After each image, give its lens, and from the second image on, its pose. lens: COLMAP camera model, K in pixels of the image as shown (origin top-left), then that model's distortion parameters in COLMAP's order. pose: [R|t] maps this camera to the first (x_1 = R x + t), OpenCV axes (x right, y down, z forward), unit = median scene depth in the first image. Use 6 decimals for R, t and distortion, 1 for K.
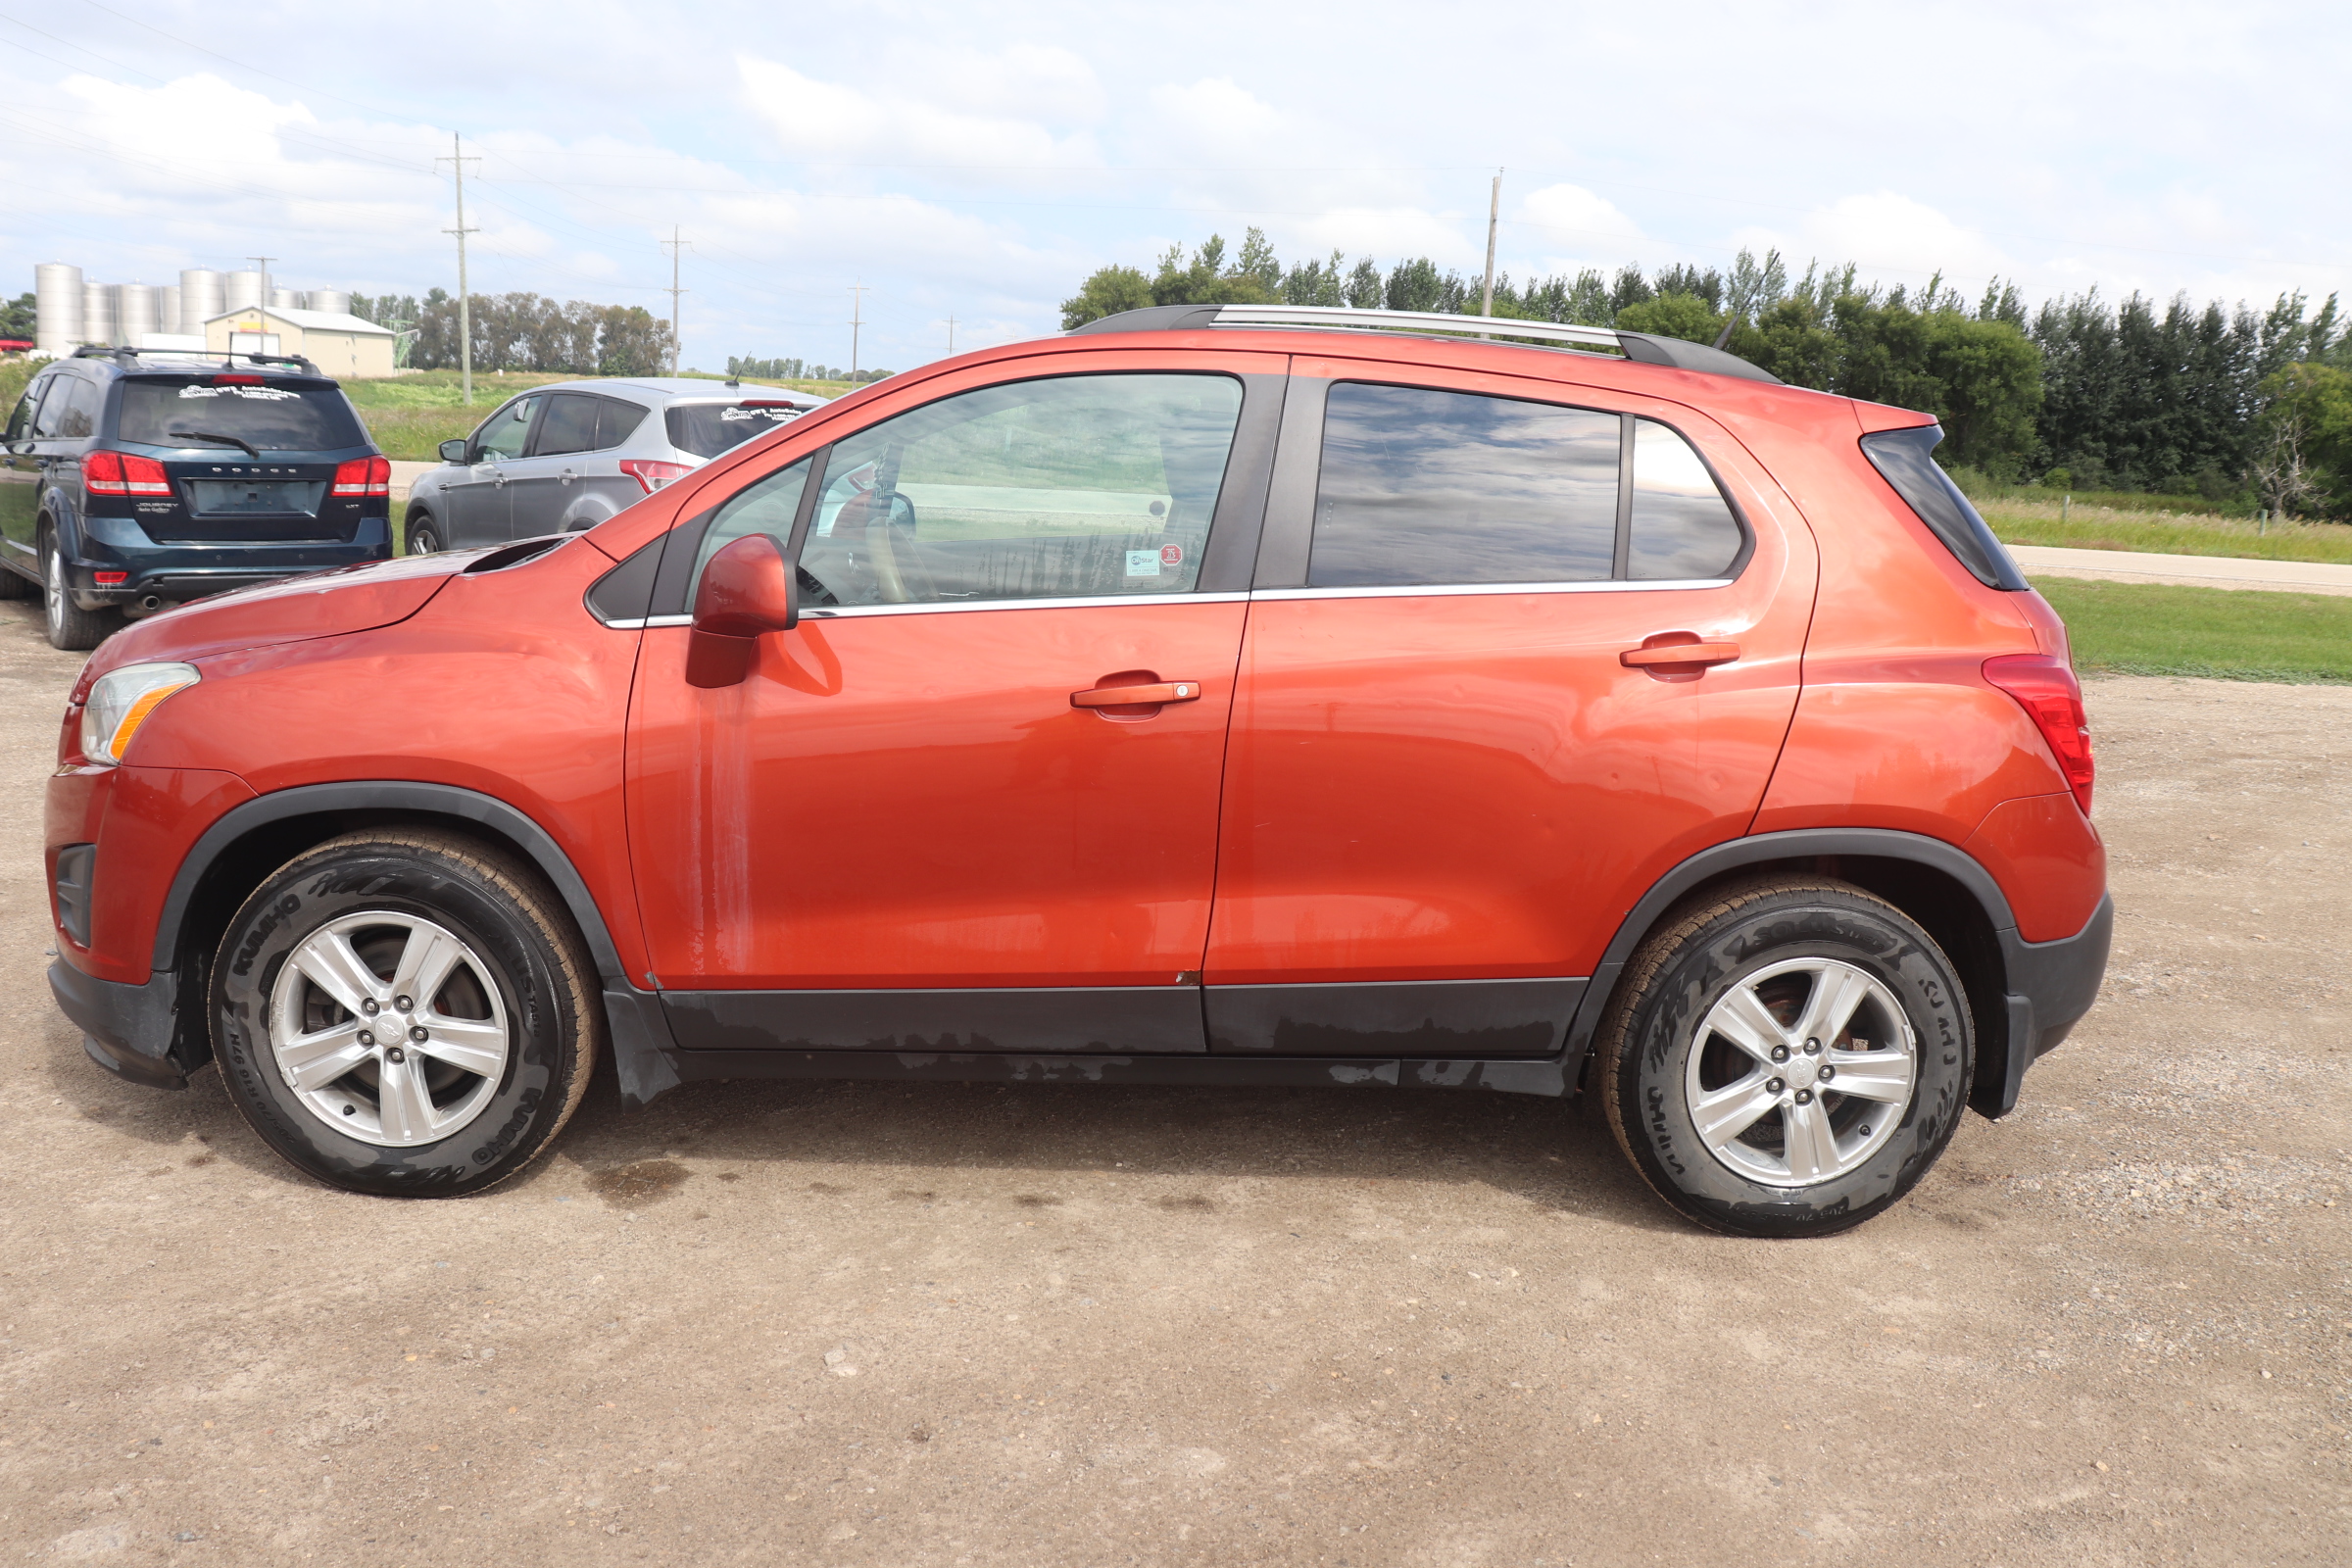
lens RADIAL K [[1955.2, 0, 1176.0], [0, 1955.2, 784.0], [0, 0, 1]] dist [-0.167384, 0.151466]
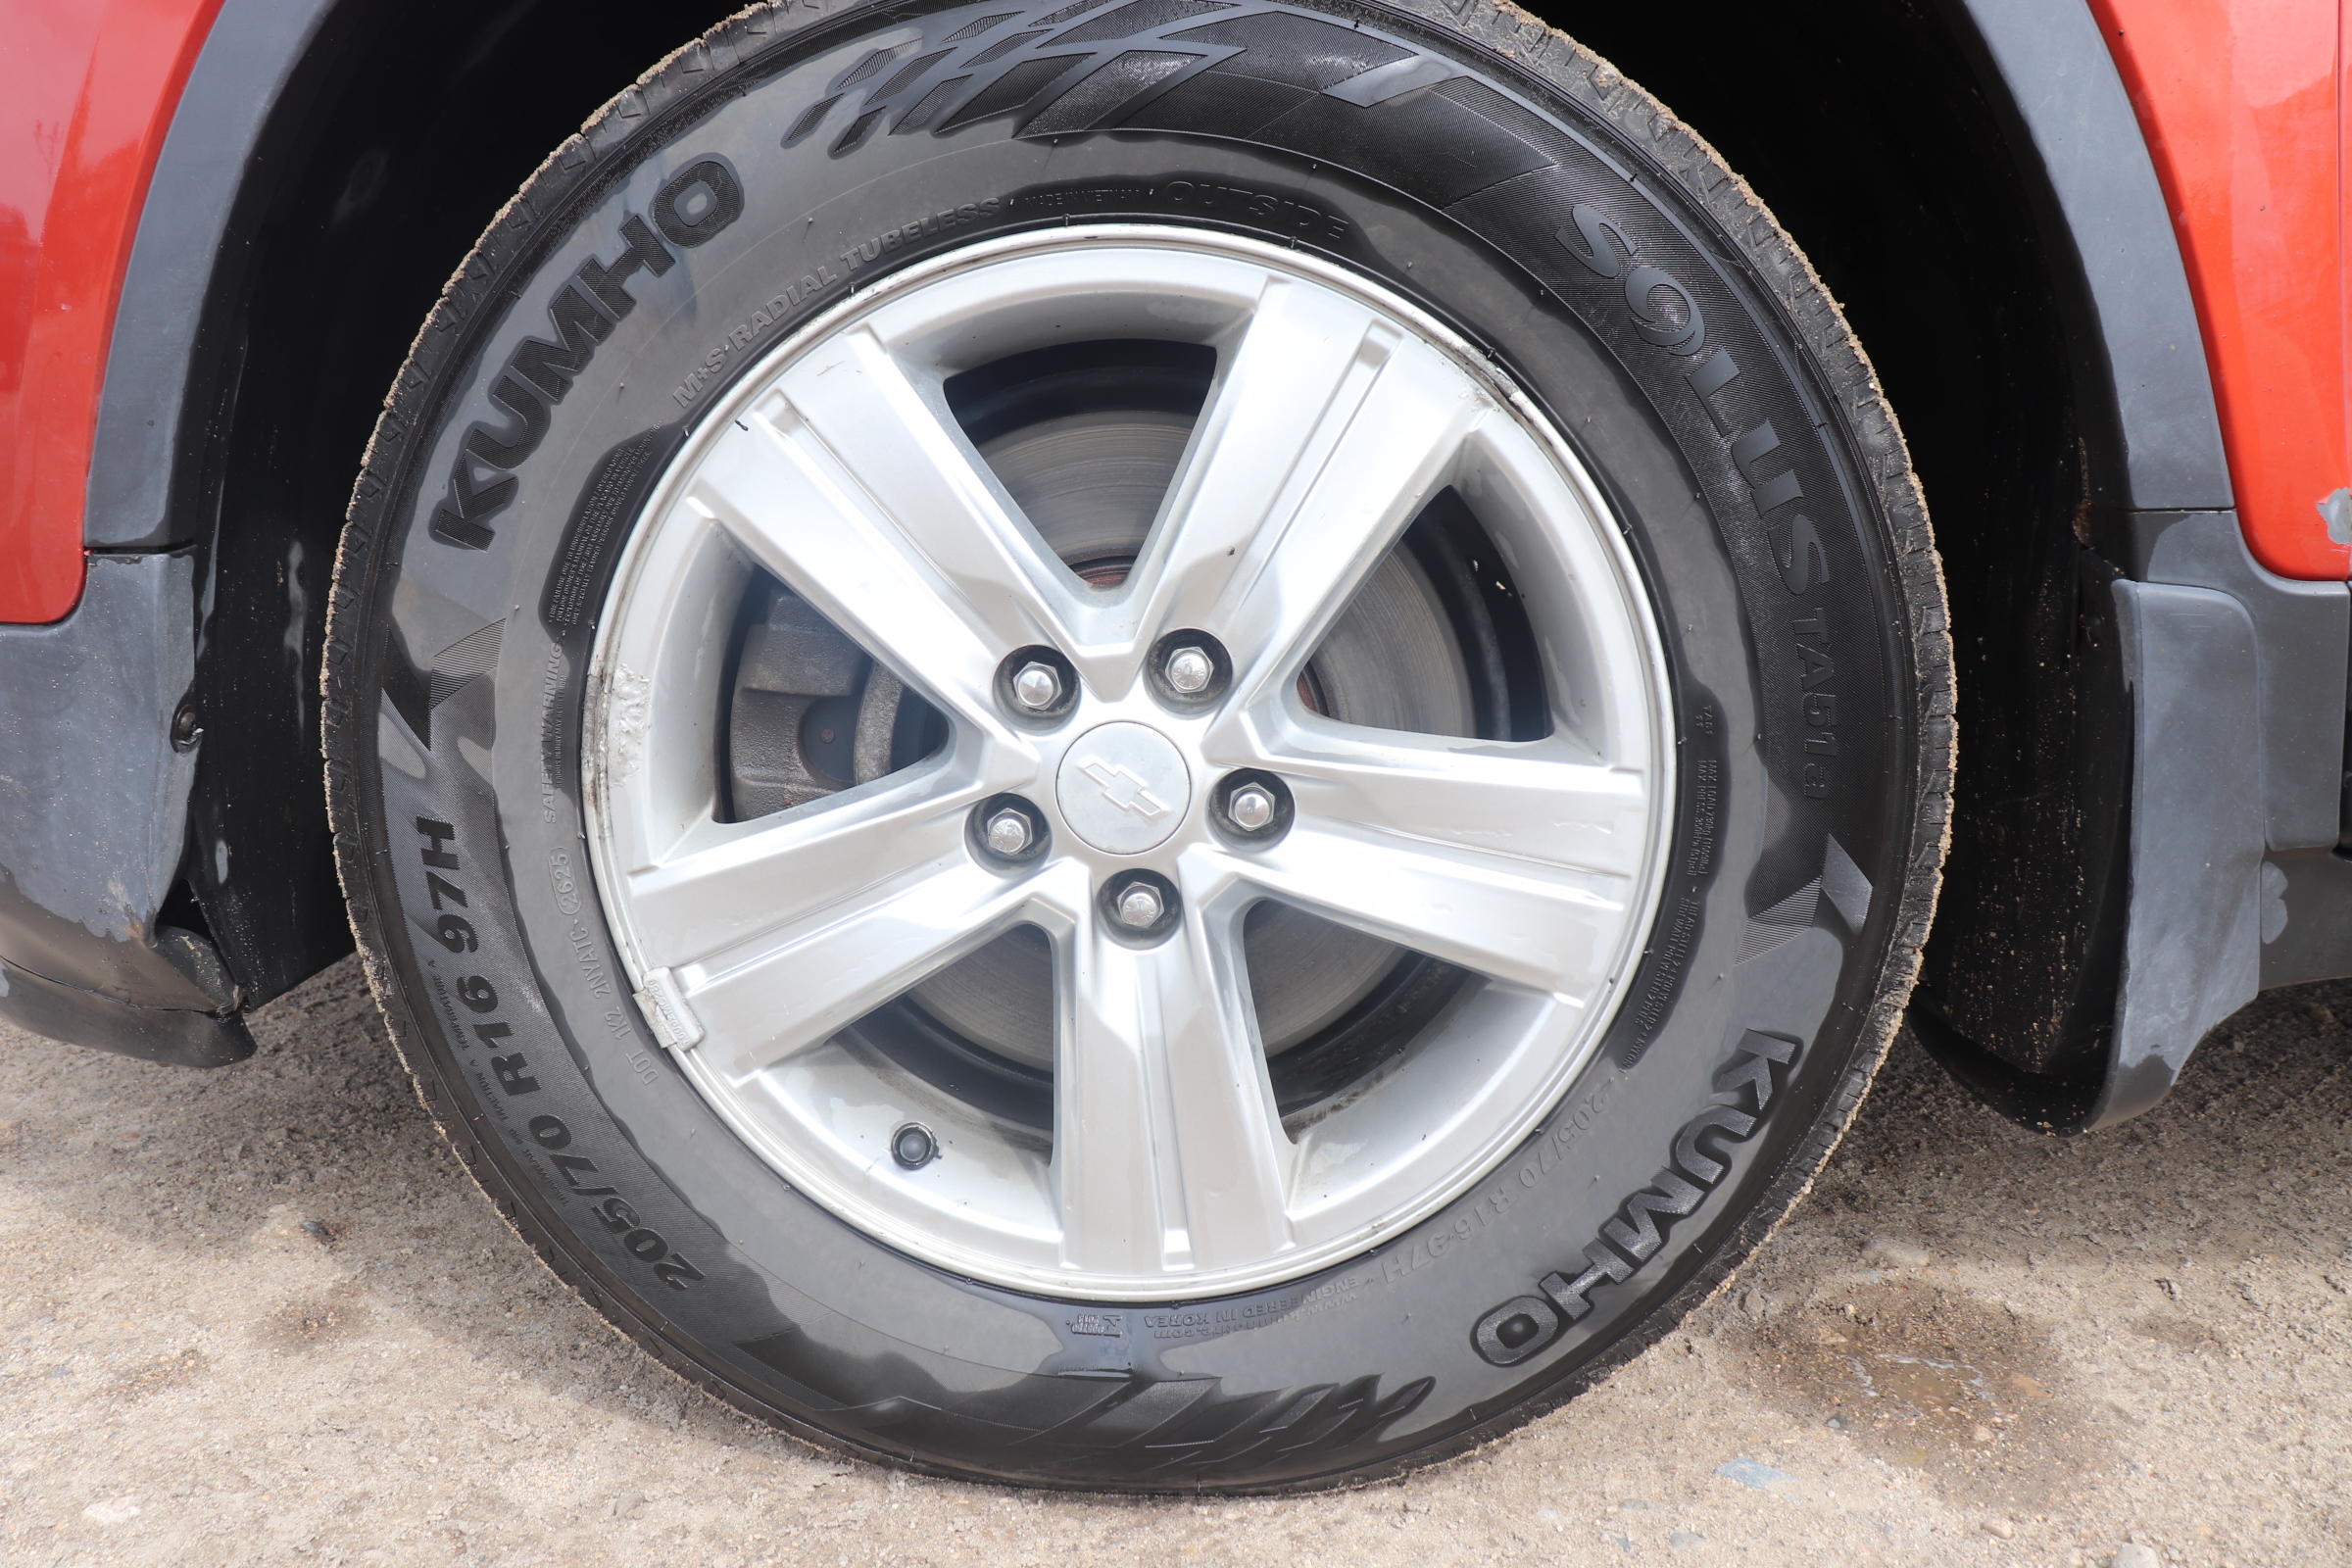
lens RADIAL K [[1929.1, 0, 1179.7], [0, 1929.1, 749.0], [0, 0, 1]] dist [-0.212549, 0.206109]
pose [[0.998346, -0.017233, -0.054842, -0.392791], [0.016912, 0.999837, -0.006307, 0.125619], [0.054942, 0.005369, 0.998475, 0.772771]]
